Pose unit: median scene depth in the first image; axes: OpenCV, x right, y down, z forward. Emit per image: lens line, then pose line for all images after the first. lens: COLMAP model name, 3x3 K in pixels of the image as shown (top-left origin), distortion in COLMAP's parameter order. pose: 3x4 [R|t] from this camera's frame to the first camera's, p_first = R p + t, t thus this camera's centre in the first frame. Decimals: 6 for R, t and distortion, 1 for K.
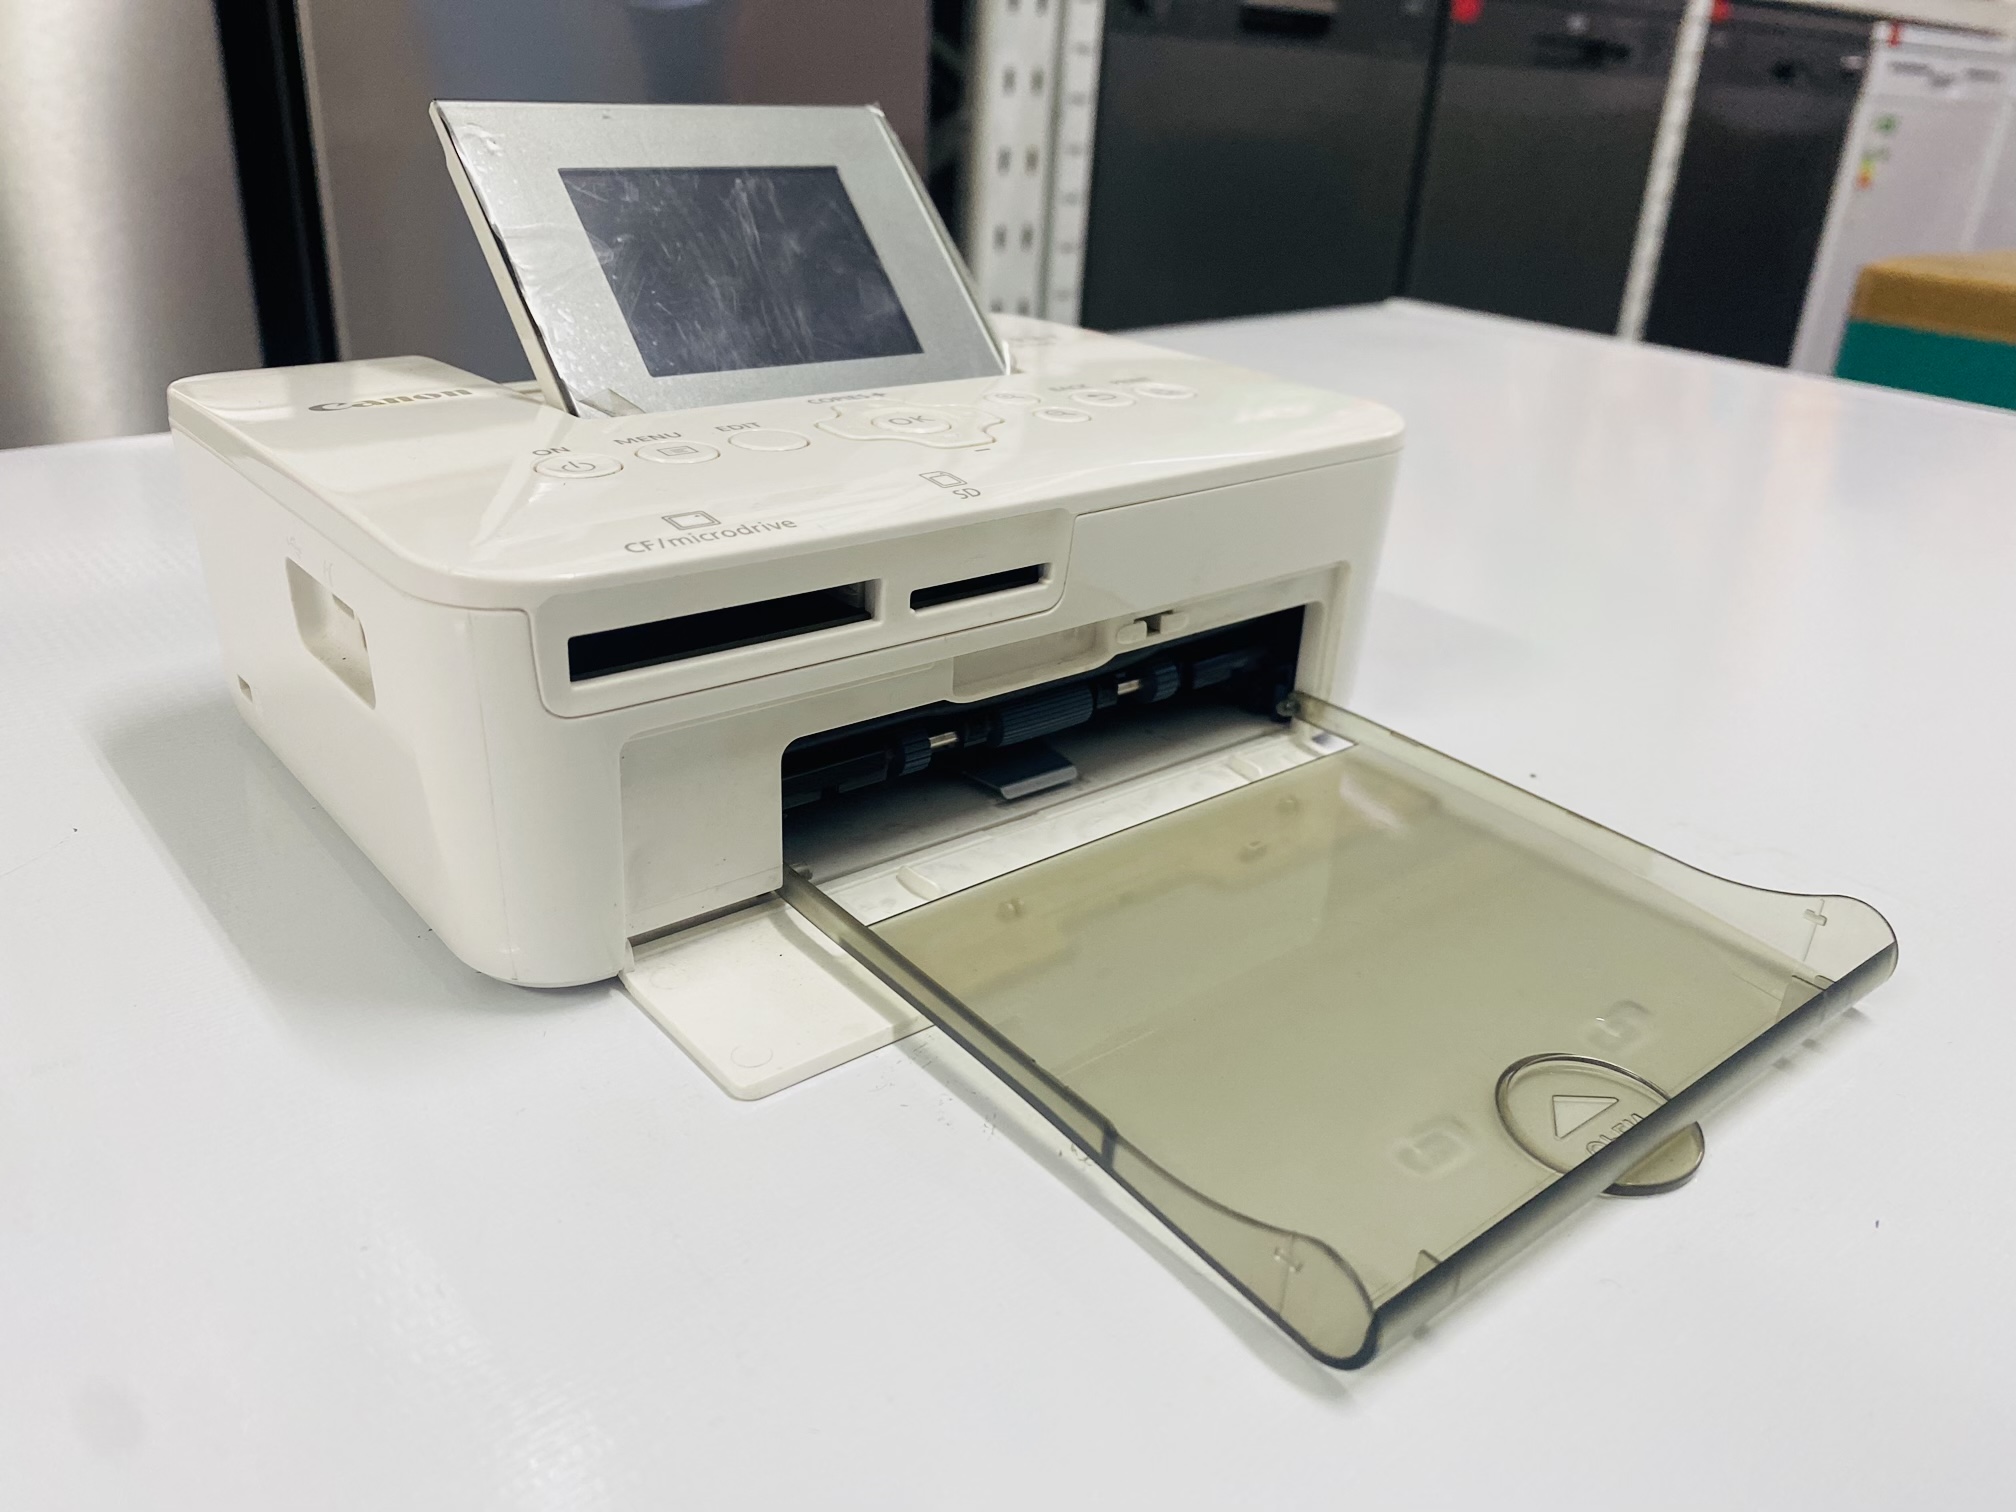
lens RADIAL K [[1538.1, 0, 1013.2], [0, 1538.1, 745.7], [0, 0, 1]] dist [0.015176, -0.006161]
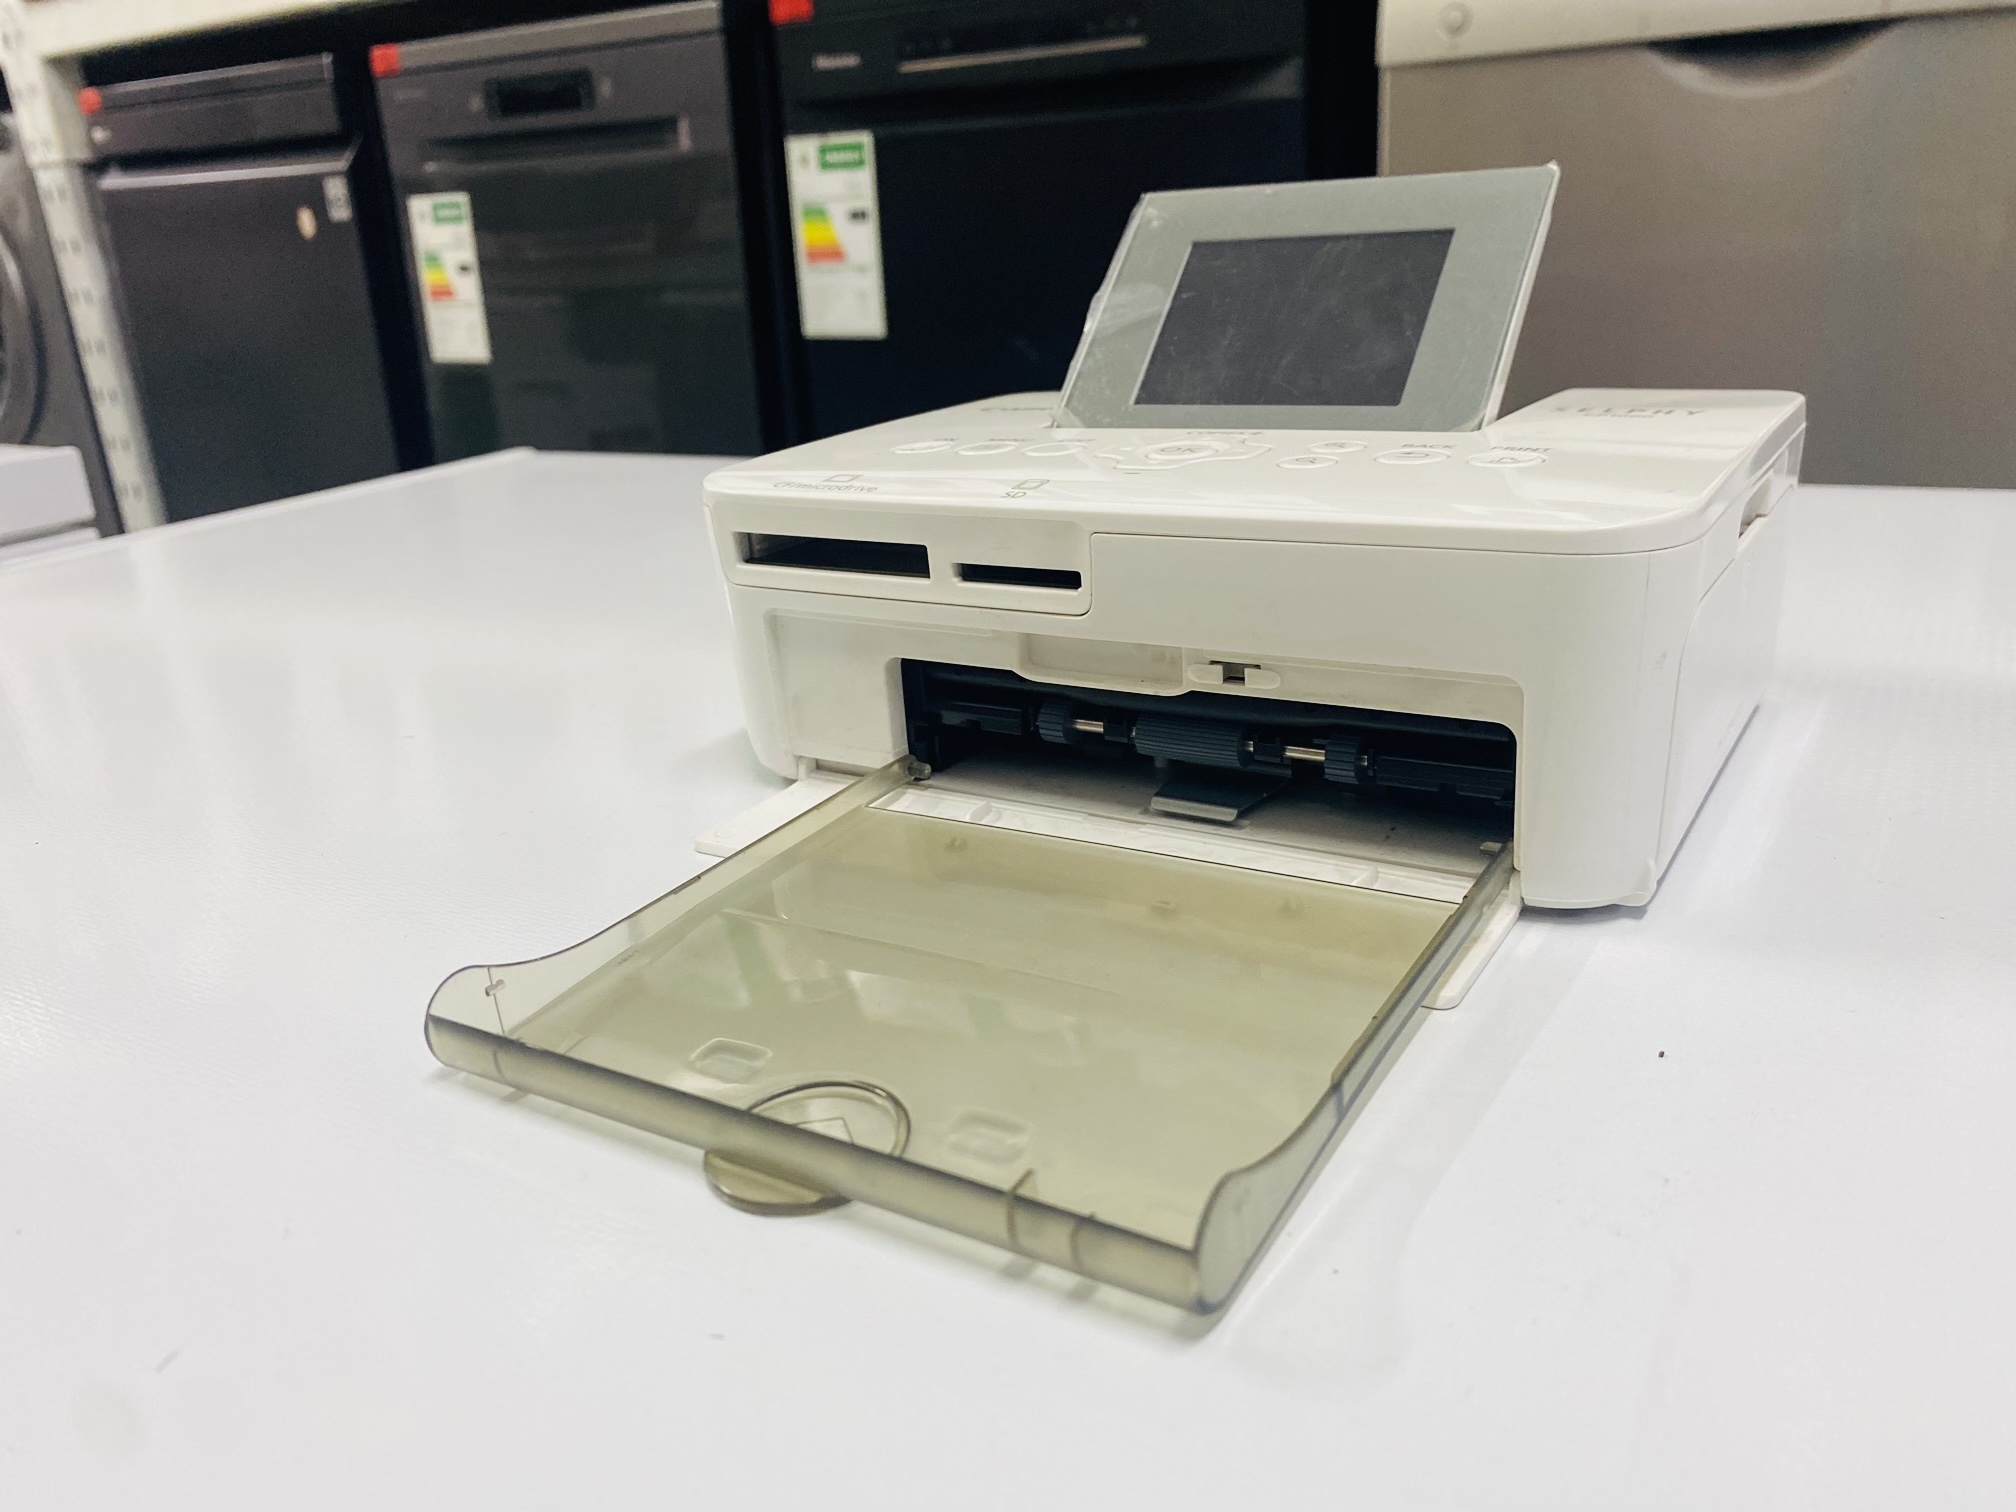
lens RADIAL K [[1538.1, 0, 1013.2], [0, 1538.1, 745.7], [0, 0, 1]] dist [0.015176, -0.006161]
pose [[0.340334, 0.255060, -0.905051, 0.955435], [-0.313692, 0.938166, 0.146432, -0.137042], [0.886437, 0.234071, 0.399300, 0.506414]]
